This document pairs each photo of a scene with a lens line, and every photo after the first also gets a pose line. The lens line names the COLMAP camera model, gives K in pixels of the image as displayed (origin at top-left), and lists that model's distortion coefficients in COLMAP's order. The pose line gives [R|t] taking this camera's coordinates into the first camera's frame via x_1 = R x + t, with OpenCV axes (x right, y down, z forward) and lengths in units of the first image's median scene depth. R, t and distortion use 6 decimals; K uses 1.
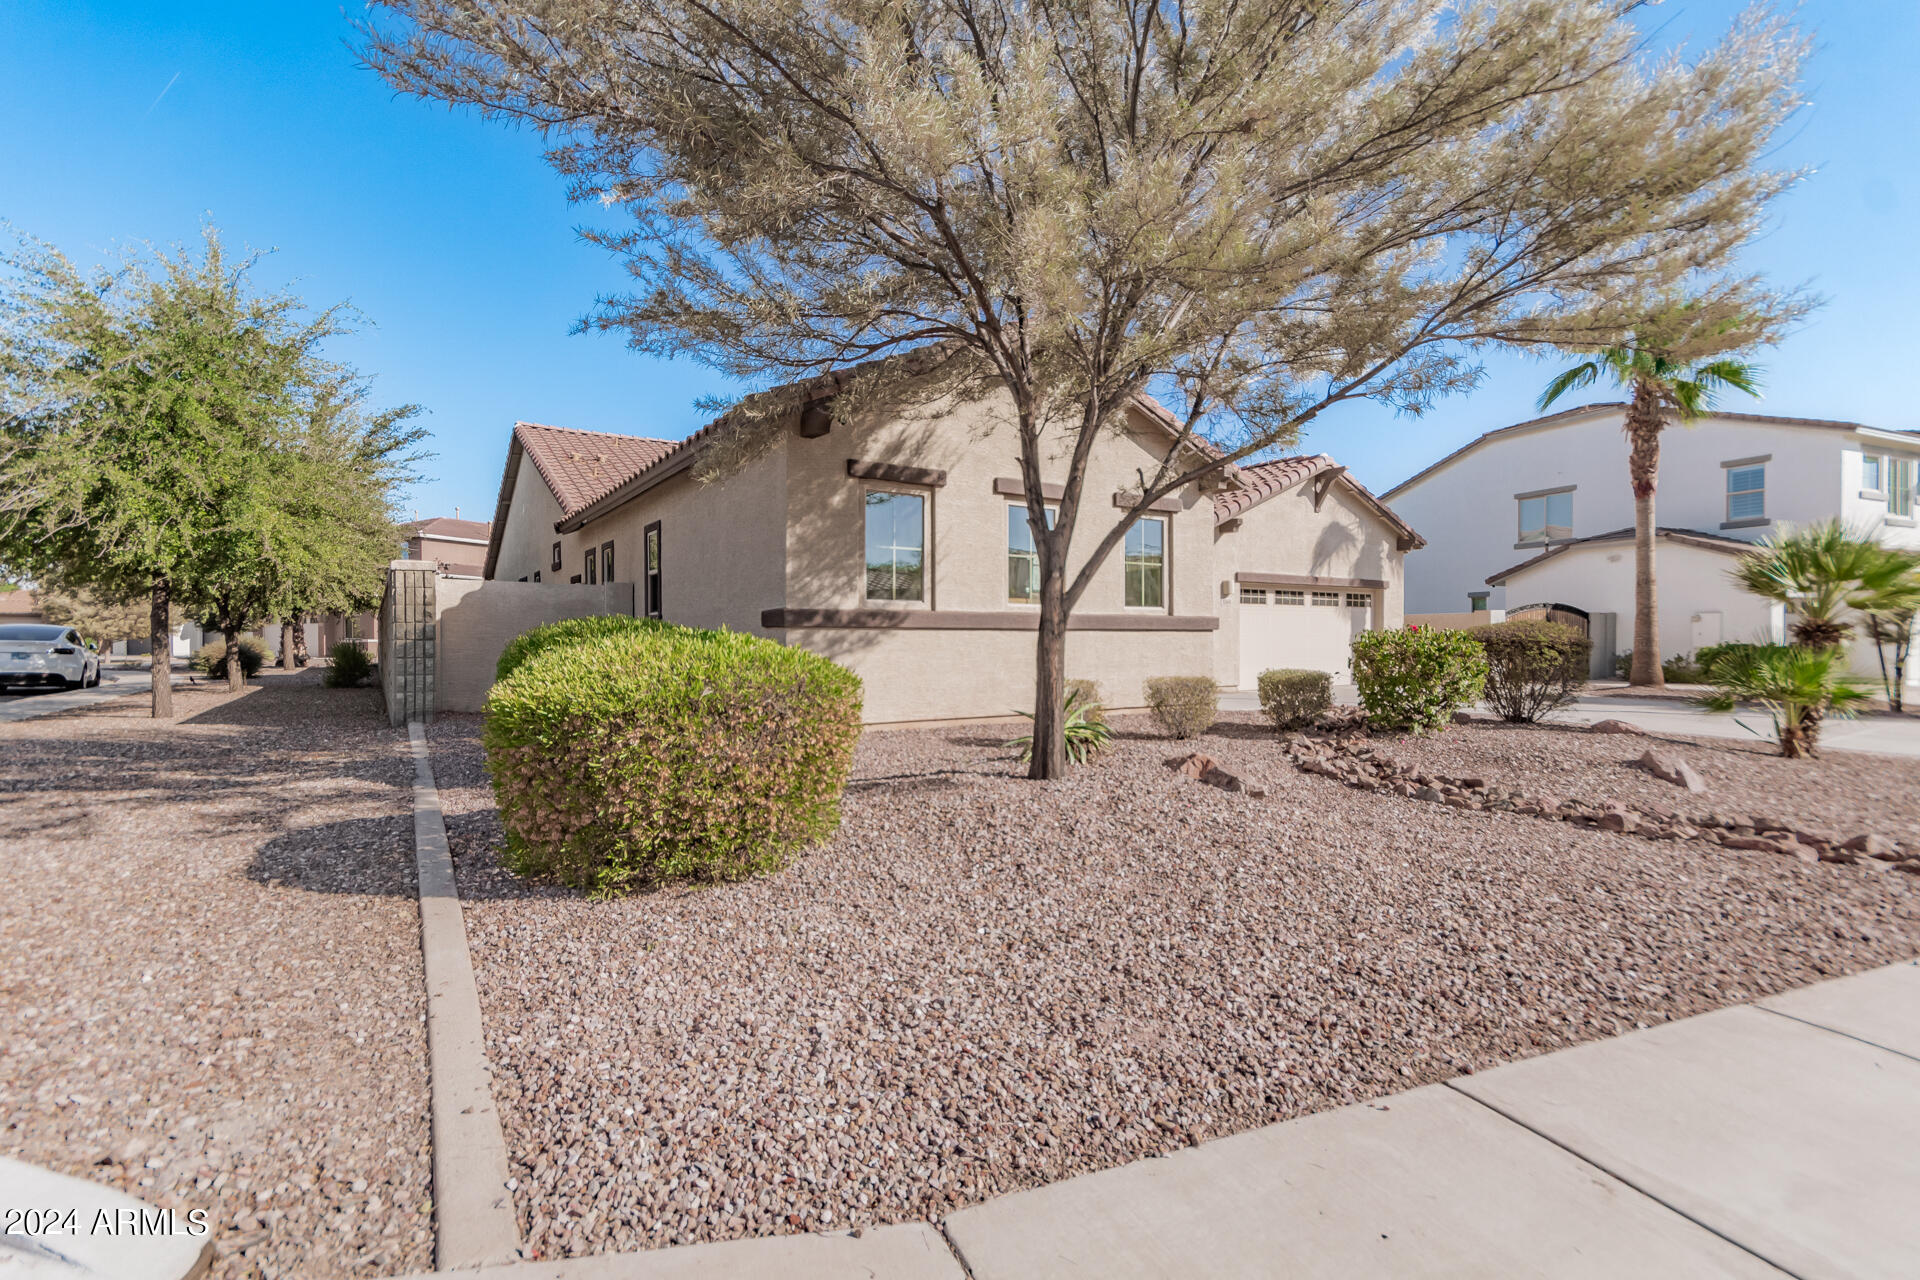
lens RADIAL K [[902.6, 0, 960.0], [0, 902.6, 640.0], [0, 0, 1]] dist [0.001386, 0.000033]
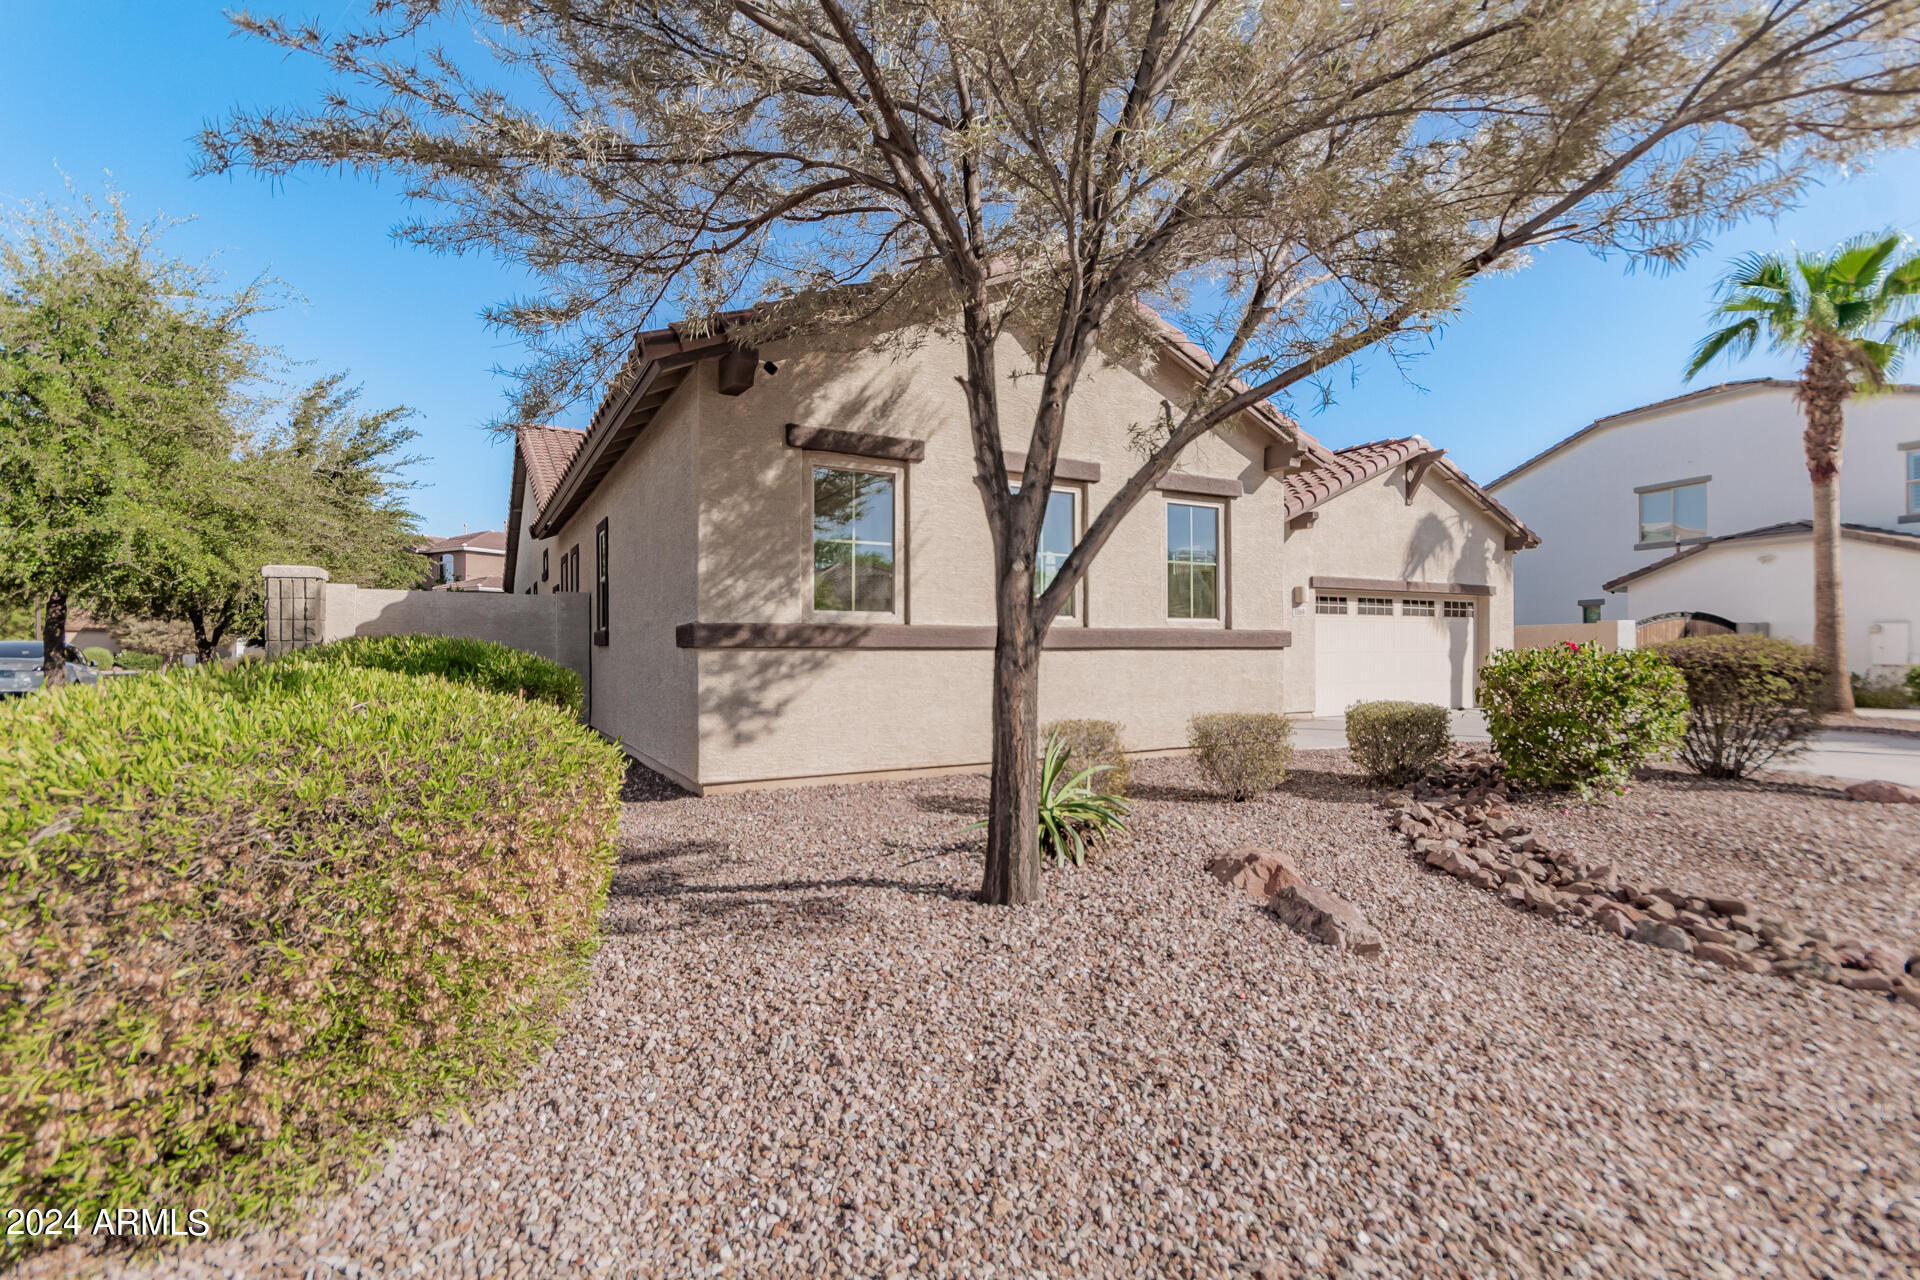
lens RADIAL K [[896.8, 0, 953.8], [0, 896.8, 645.3], [0, 0, 1]] dist [-0.000900, 0.000271]
pose [[0.997037, -0.001527, -0.076903, 0.064255], [0.000990, 0.999975, -0.007026, -0.009100], [0.076911, 0.006930, 0.997014, 0.236920]]
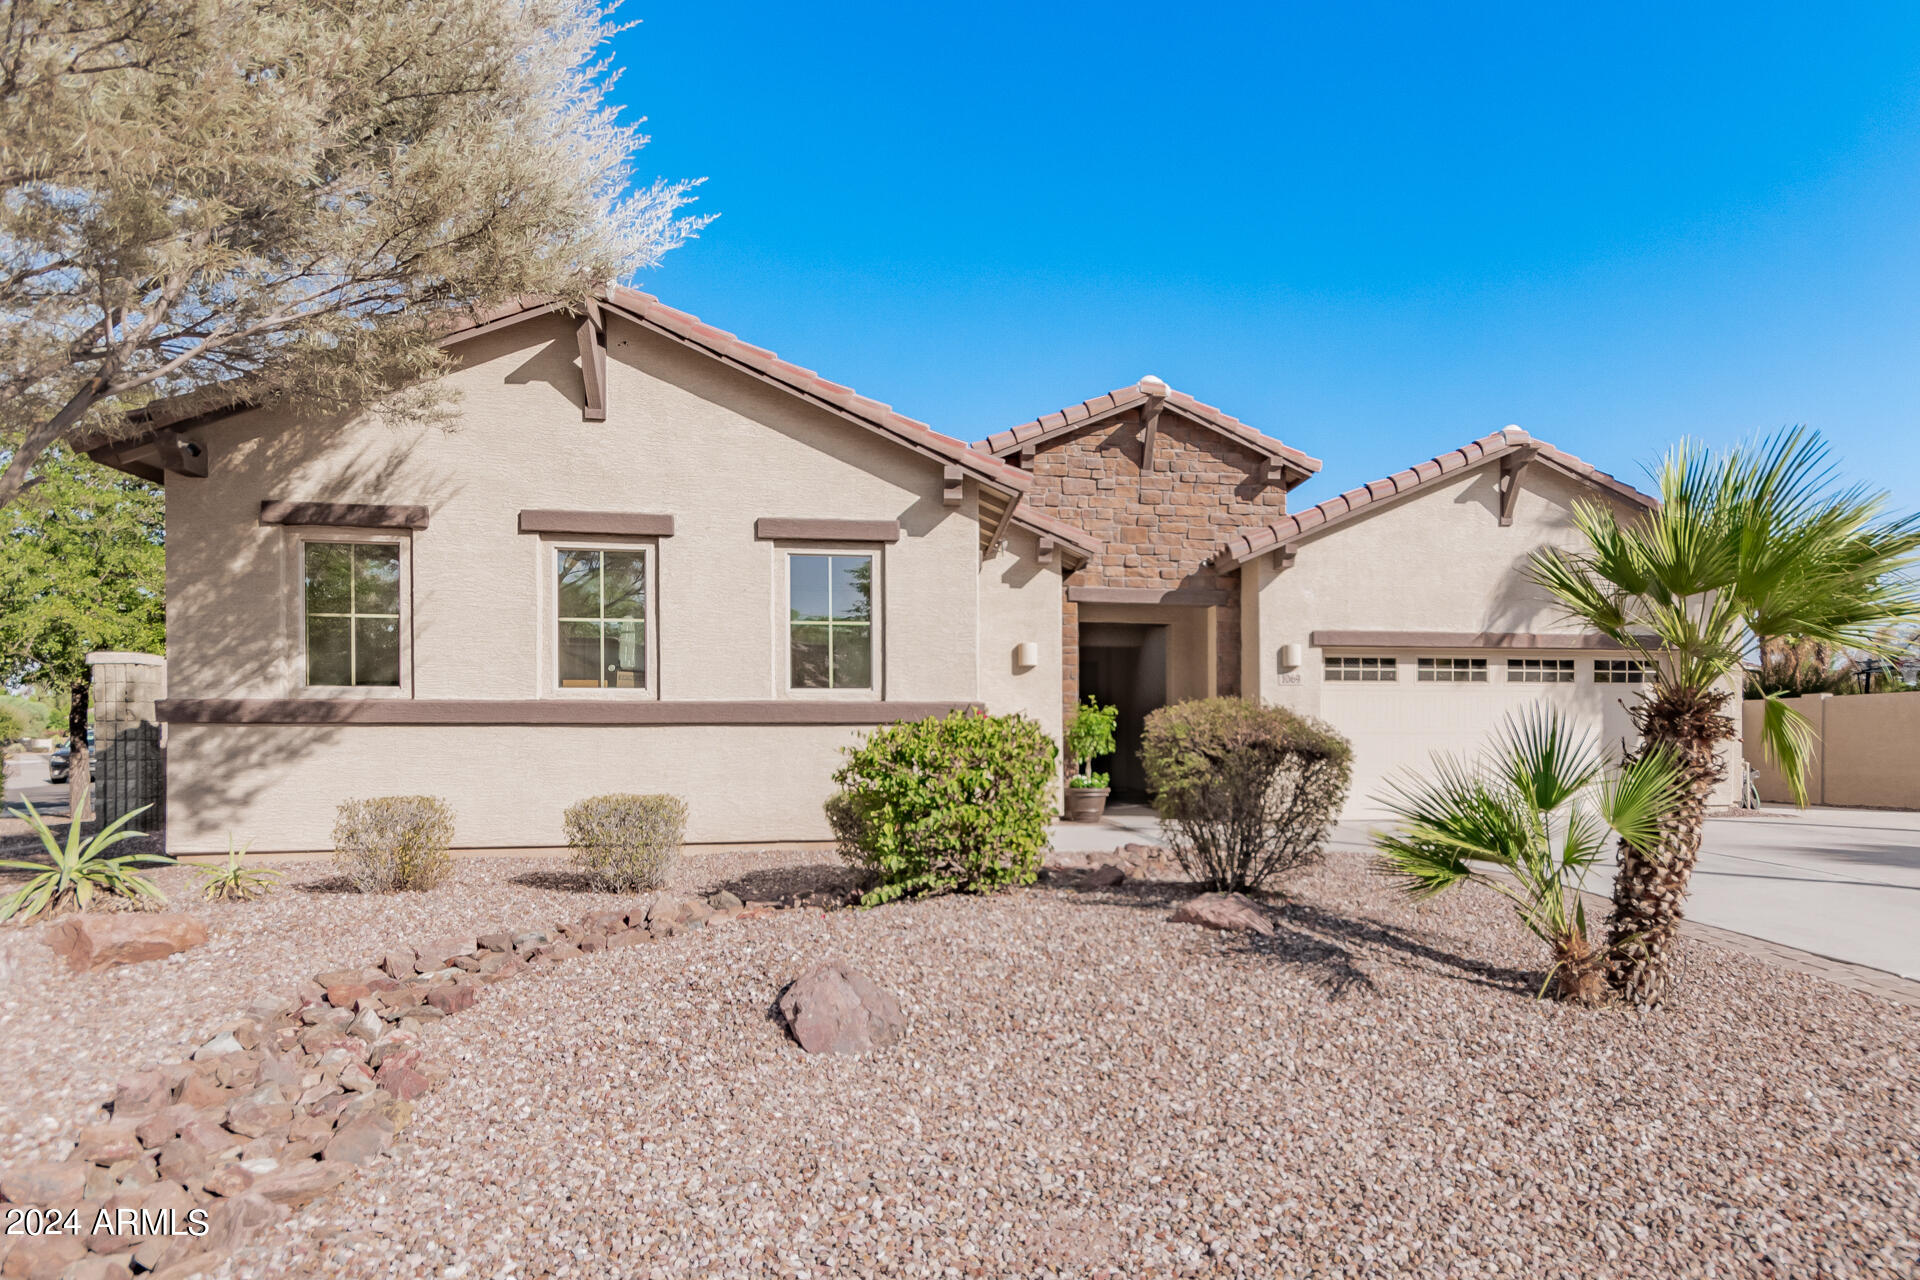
lens RADIAL K [[1138.2, 0, 1111.8], [0, 1138.2, 737.4], [0, 0, 1]] dist [0.017641, -0.070772]
pose [[0.920732, -0.003838, -0.390176, 0.797031], [0.002155, 0.999986, -0.004753, 0.003331], [0.390189, 0.003535, 0.920728, 0.353887]]
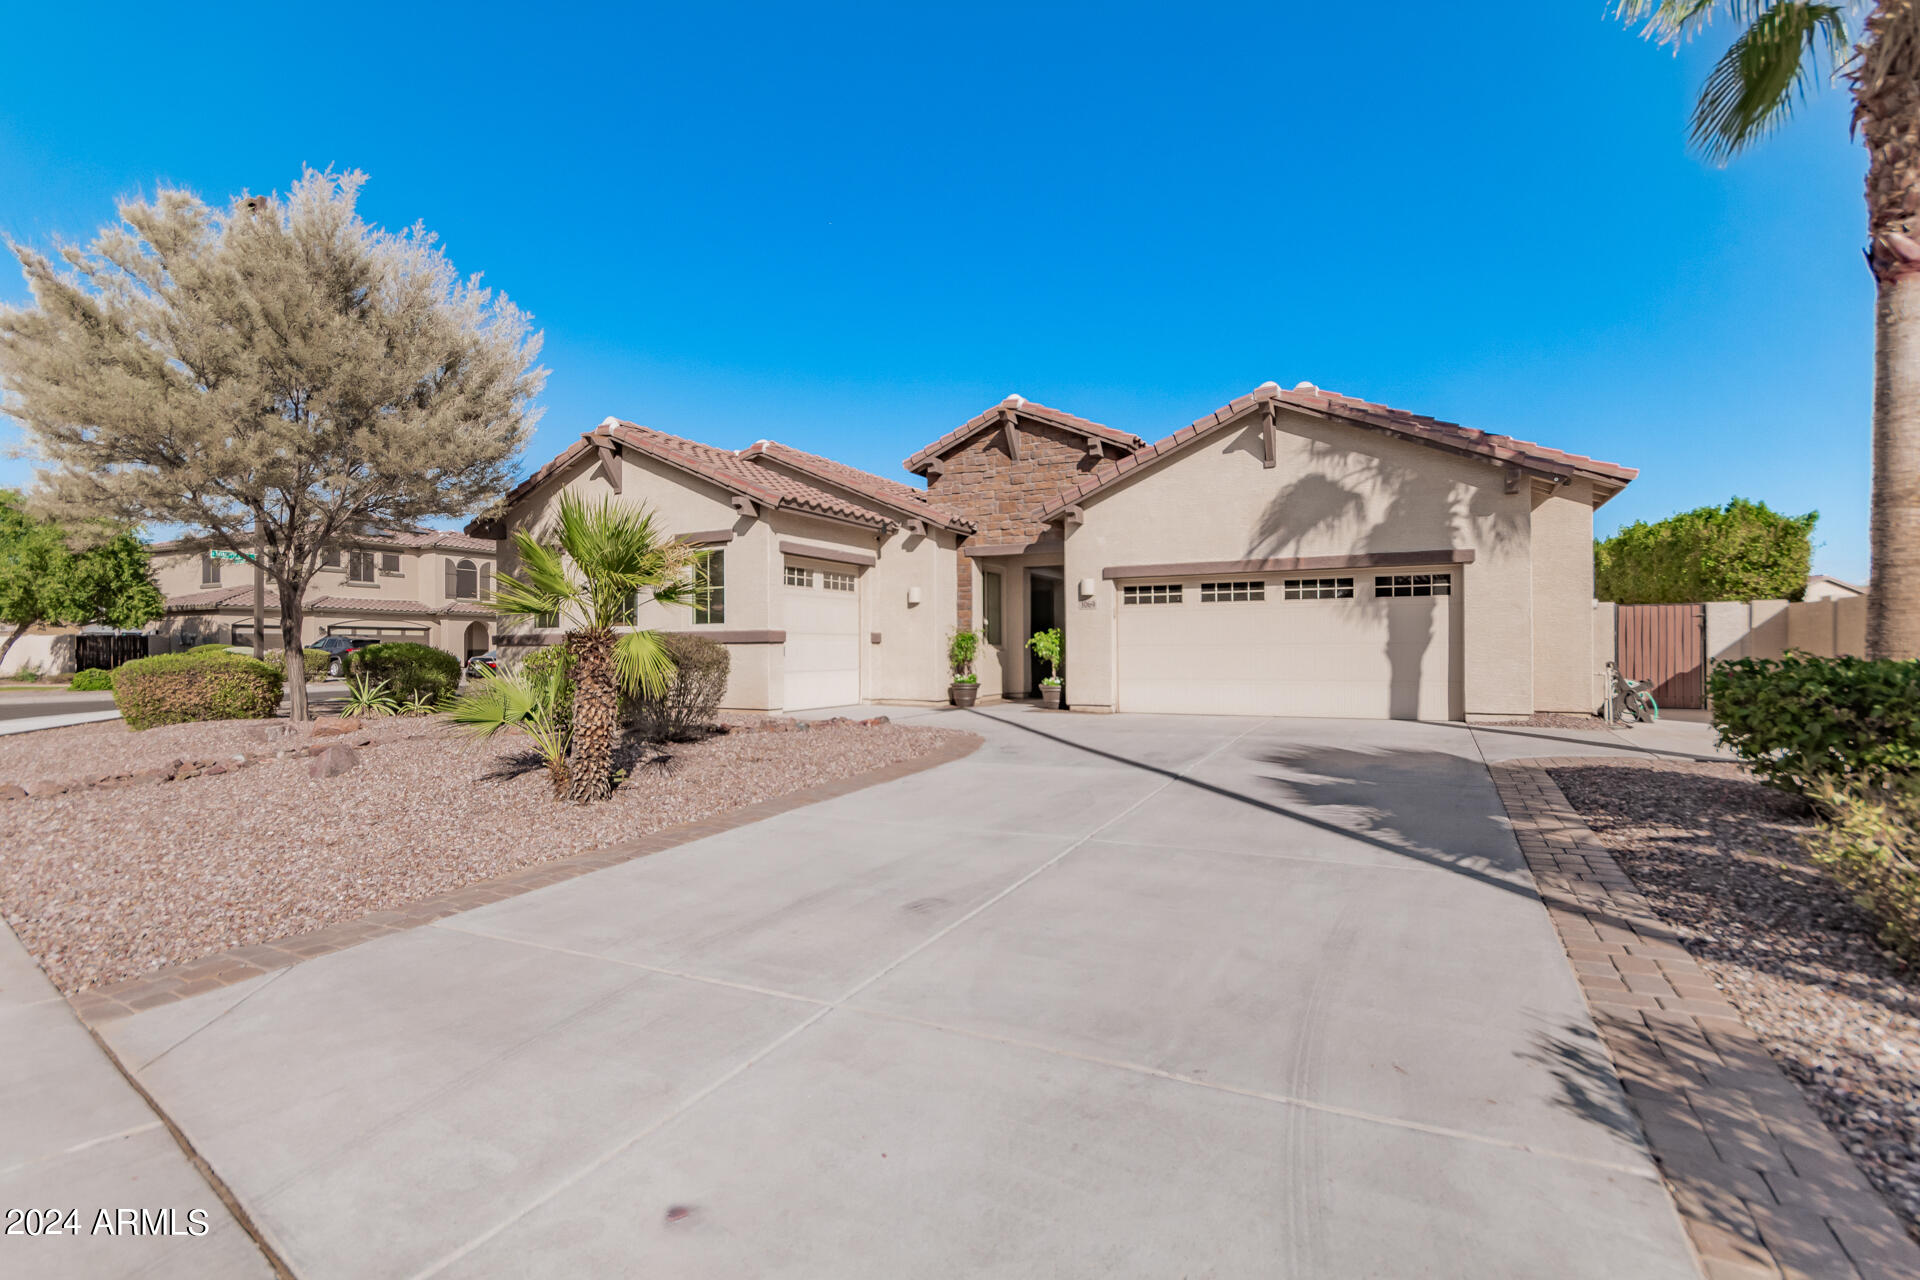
lens RADIAL K [[902.6, 0, 960.0], [0, 902.6, 640.0], [0, 0, 1]] dist [0.001386, 0.000033]
pose [[0.490970, -0.015970, -0.871030, 1.574376], [0.002861, 0.999856, -0.016719, 0.006900], [0.871172, 0.005716, 0.490946, 0.785648]]
